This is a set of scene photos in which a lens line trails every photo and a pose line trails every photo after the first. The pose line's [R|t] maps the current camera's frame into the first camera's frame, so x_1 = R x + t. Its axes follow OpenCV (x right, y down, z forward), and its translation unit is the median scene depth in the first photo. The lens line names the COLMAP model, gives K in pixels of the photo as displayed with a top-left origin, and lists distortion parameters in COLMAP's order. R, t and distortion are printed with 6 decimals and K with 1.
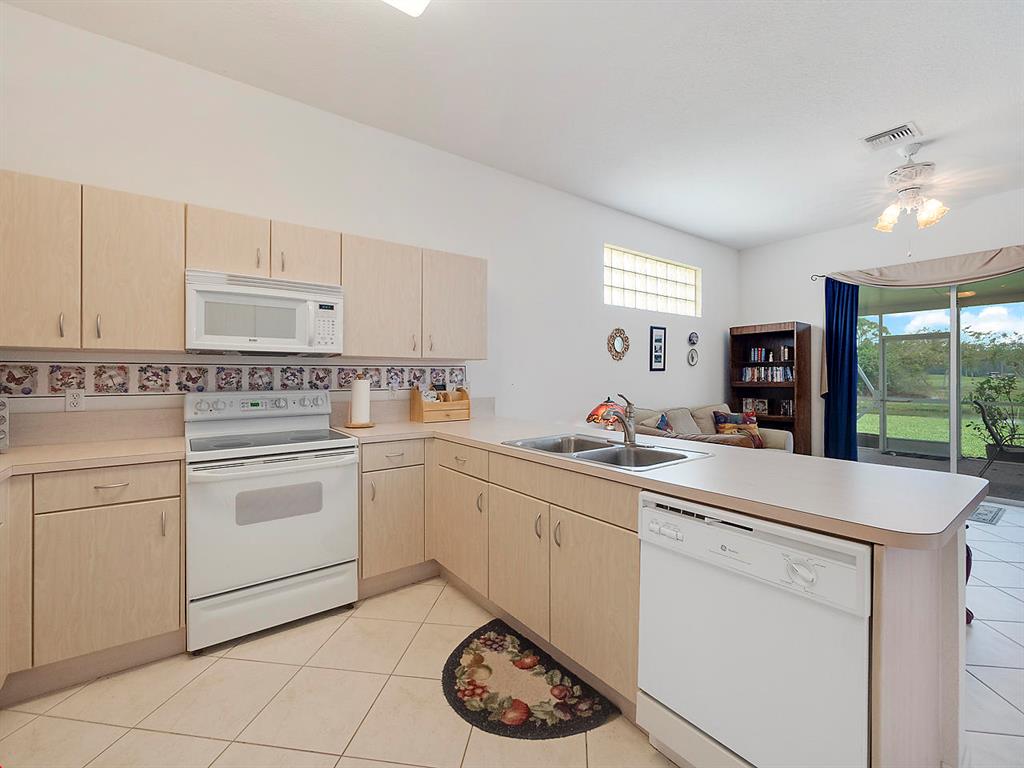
lens RADIAL K [[443.8, 0, 511.5], [0, 443.8, 382.8], [0, 0, 1]] dist [0.004020, 0.000372]
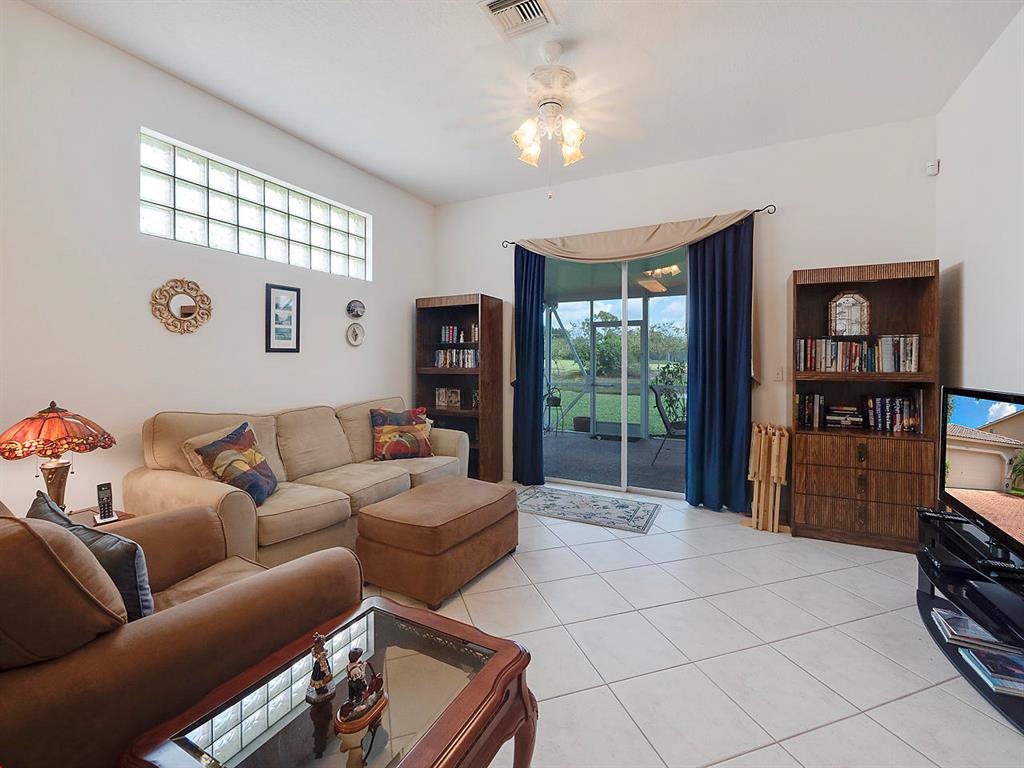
lens RADIAL K [[443.8, 0, 513.0], [0, 443.8, 372.8], [0, 0, 1]] dist [0.004020, 0.000372]
pose [[0.902611, -0.009096, 0.430362, 0.330655], [0.004448, 0.999920, 0.011805, -0.002181], [-0.430435, -0.008741, 0.902579, 0.231688]]
